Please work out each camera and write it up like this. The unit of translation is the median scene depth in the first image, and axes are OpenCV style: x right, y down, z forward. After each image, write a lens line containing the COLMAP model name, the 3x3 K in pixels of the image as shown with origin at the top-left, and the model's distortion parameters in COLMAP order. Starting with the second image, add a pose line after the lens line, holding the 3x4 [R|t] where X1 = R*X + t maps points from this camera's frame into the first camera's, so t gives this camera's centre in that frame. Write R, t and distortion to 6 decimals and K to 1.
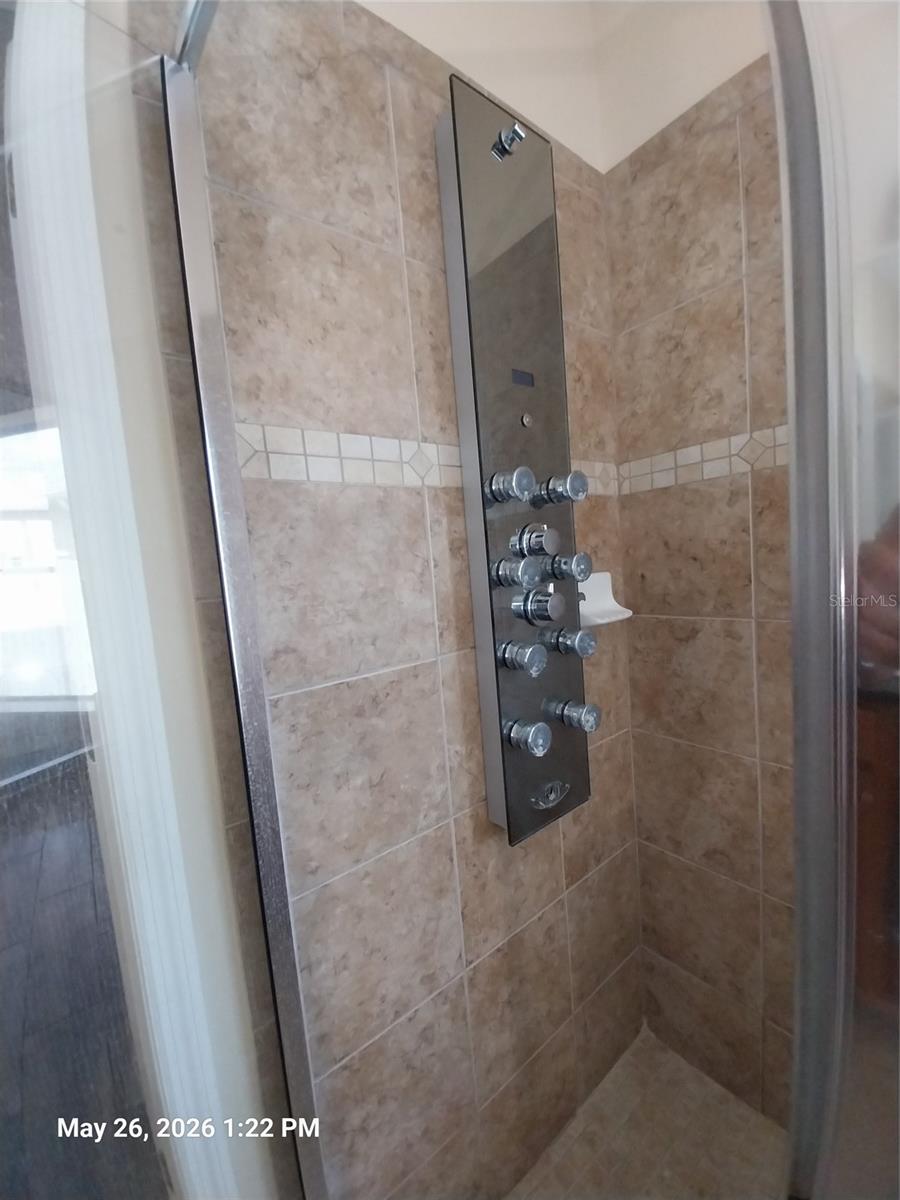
lens RADIAL K [[479.1, 0, 450.7], [0, 479.1, 604.2], [0, 0, 1]] dist [-0.004605, -0.005593]
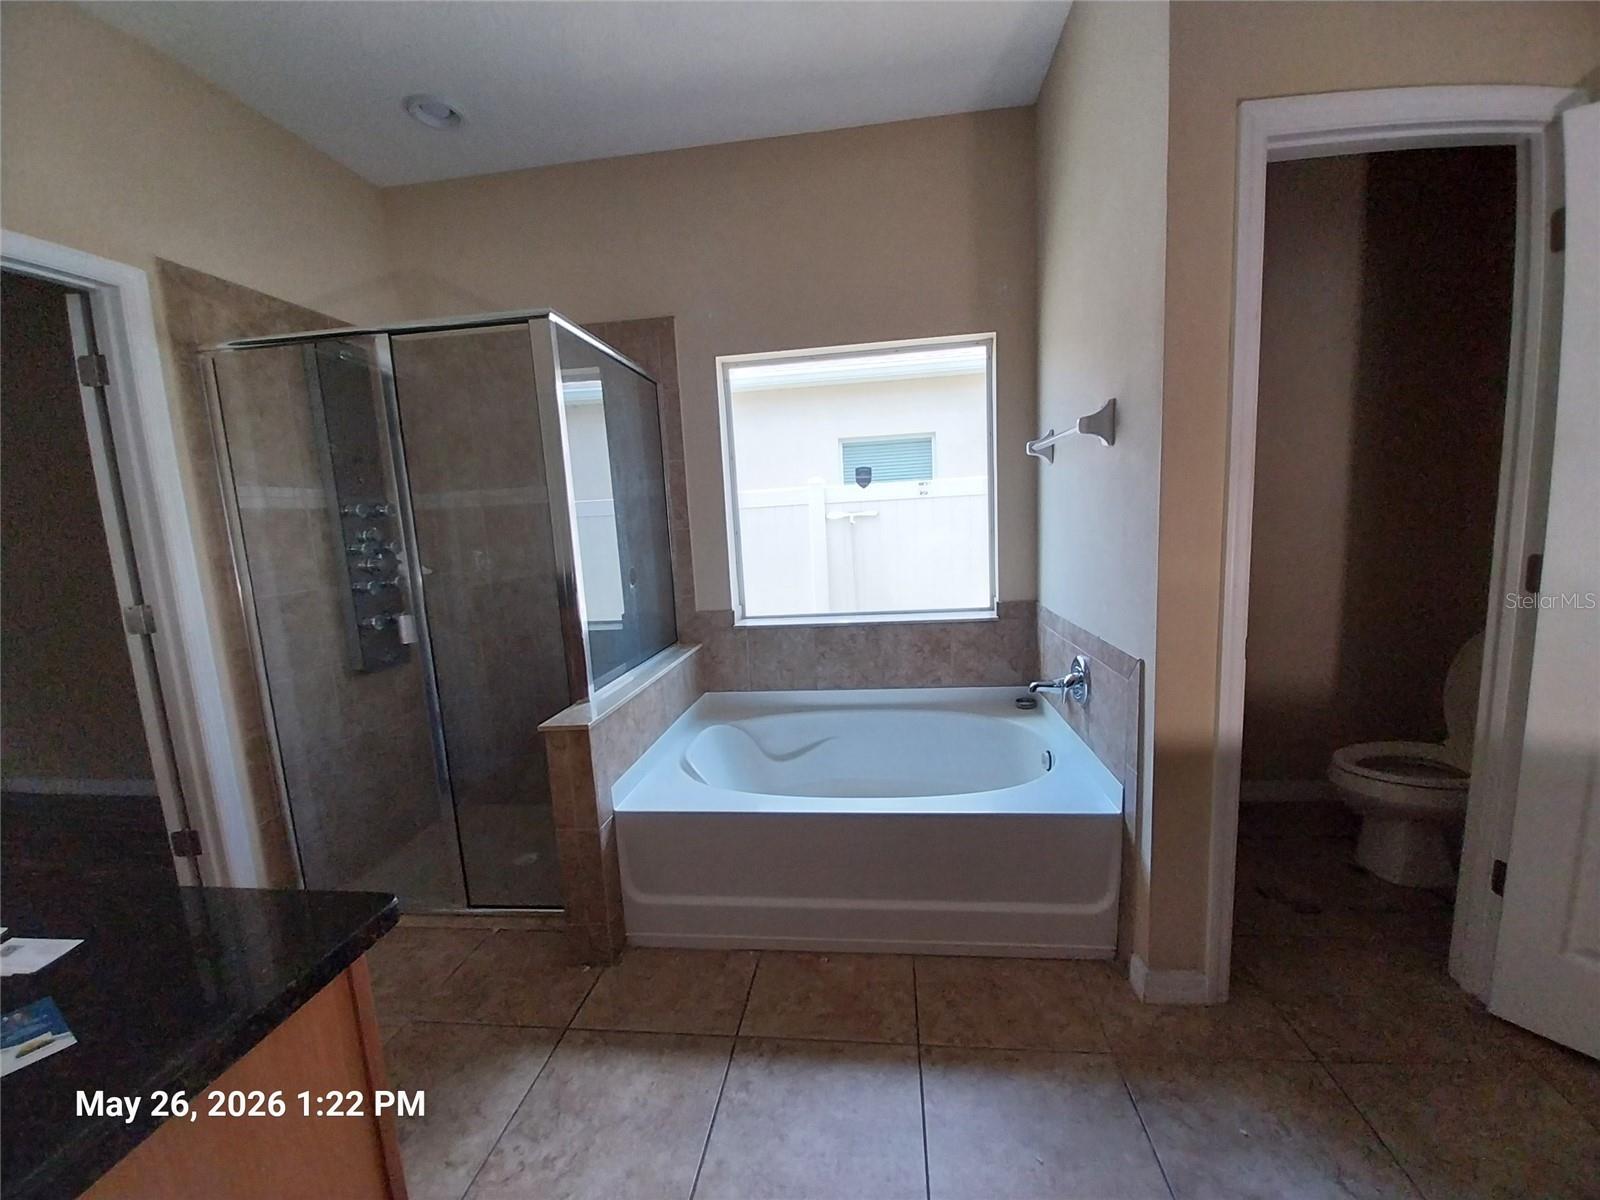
lens RADIAL K [[638.8, 0, 819.7], [0, 638.8, 605.8], [0, 0, 1]] dist [-0.004605, -0.005593]
pose [[0.712080, -0.052417, 0.700139, -0.422024], [0.057524, 0.998212, 0.016227, 0.267929], [-0.699738, 0.028720, 0.713822, -2.560018]]
